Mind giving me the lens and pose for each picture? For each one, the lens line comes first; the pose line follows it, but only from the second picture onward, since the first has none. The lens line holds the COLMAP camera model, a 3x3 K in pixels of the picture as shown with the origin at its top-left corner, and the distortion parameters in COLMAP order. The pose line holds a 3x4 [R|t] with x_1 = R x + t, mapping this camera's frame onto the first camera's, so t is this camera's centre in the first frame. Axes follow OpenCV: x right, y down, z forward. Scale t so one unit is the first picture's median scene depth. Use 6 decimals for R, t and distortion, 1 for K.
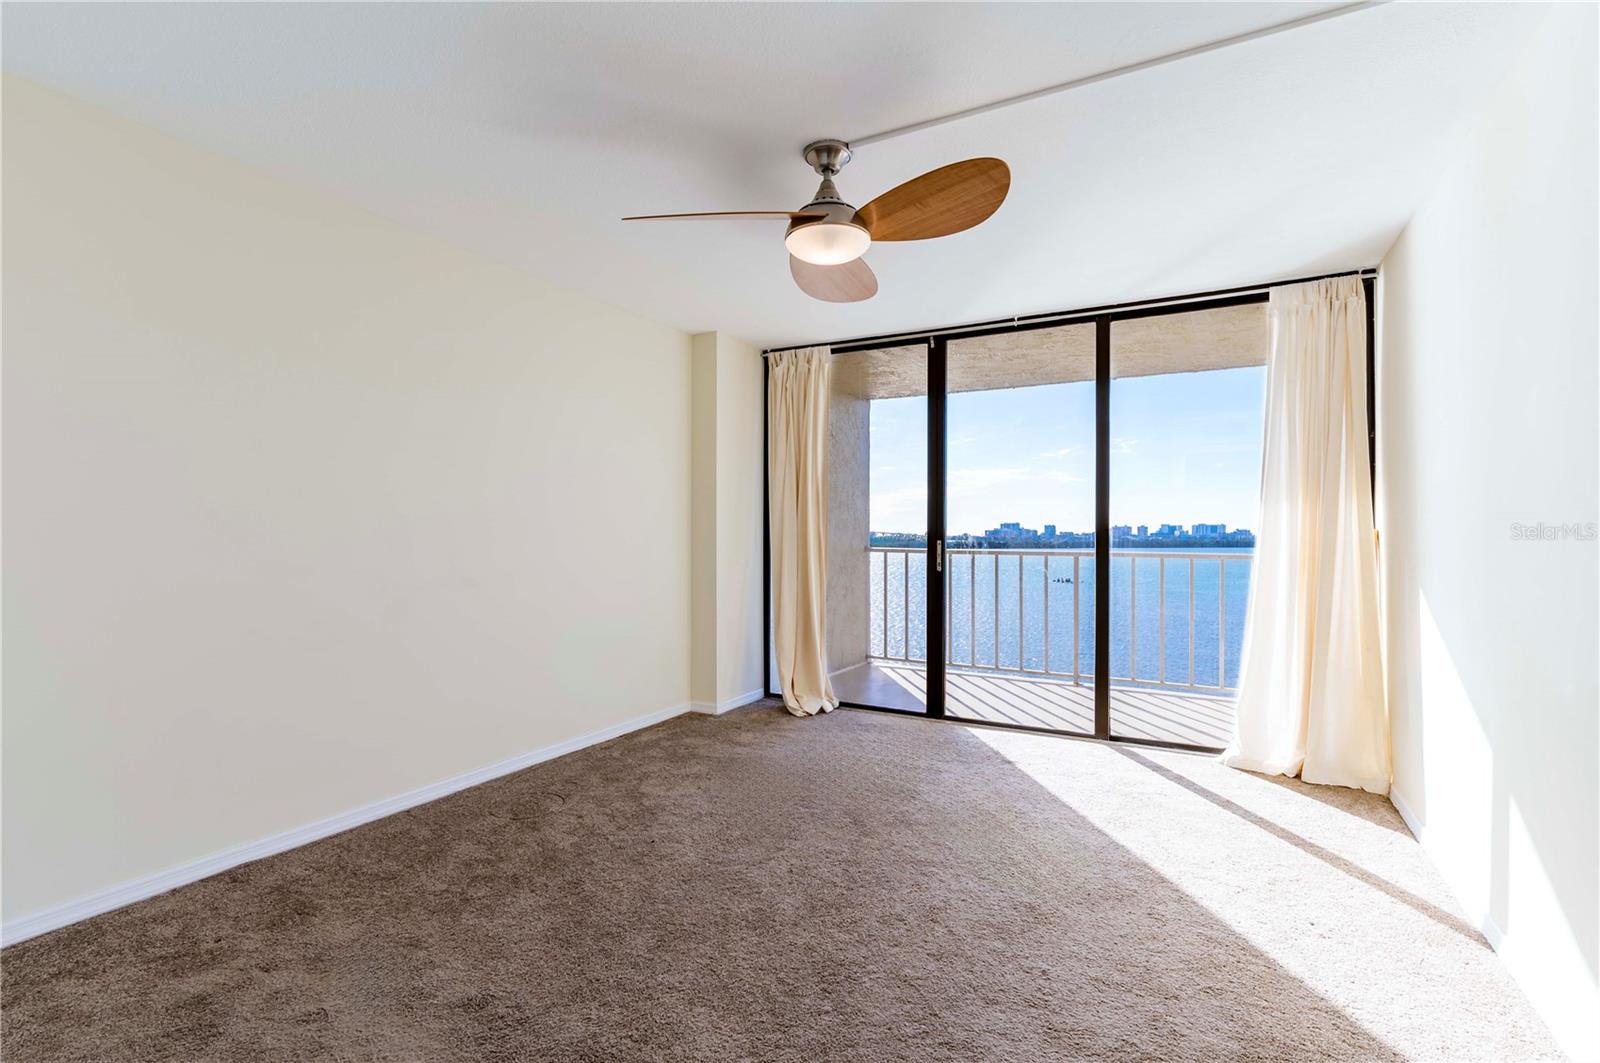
lens RADIAL K [[731.8, 0, 800.0], [0, 731.8, 531.5], [0, 0, 1]] dist [-0.001553, -0.000345]
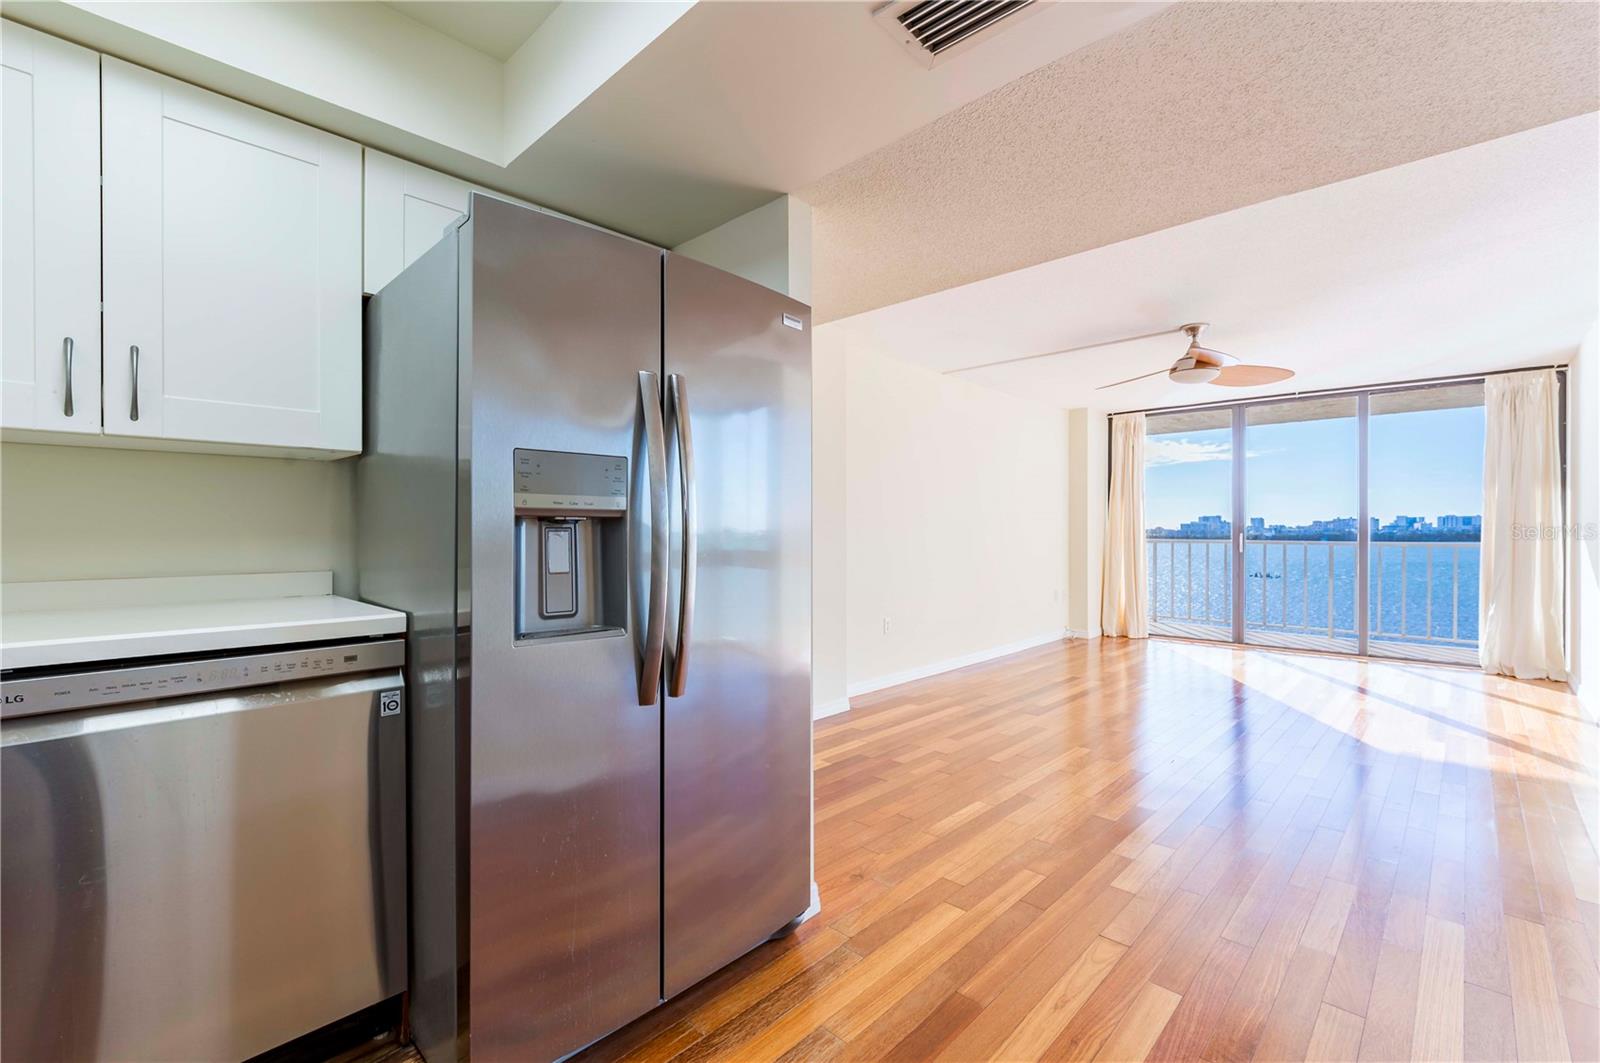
lens RADIAL K [[689.4, 0, 800.0], [0, 689.4, 531.5], [0, 0, 1]] dist [0.003843, 0.000455]
pose [[0.968185, -0.002908, -0.250219, -0.366393], [0.004798, 0.999964, 0.006946, -0.006491], [0.250189, -0.007925, 0.968164, -0.706685]]
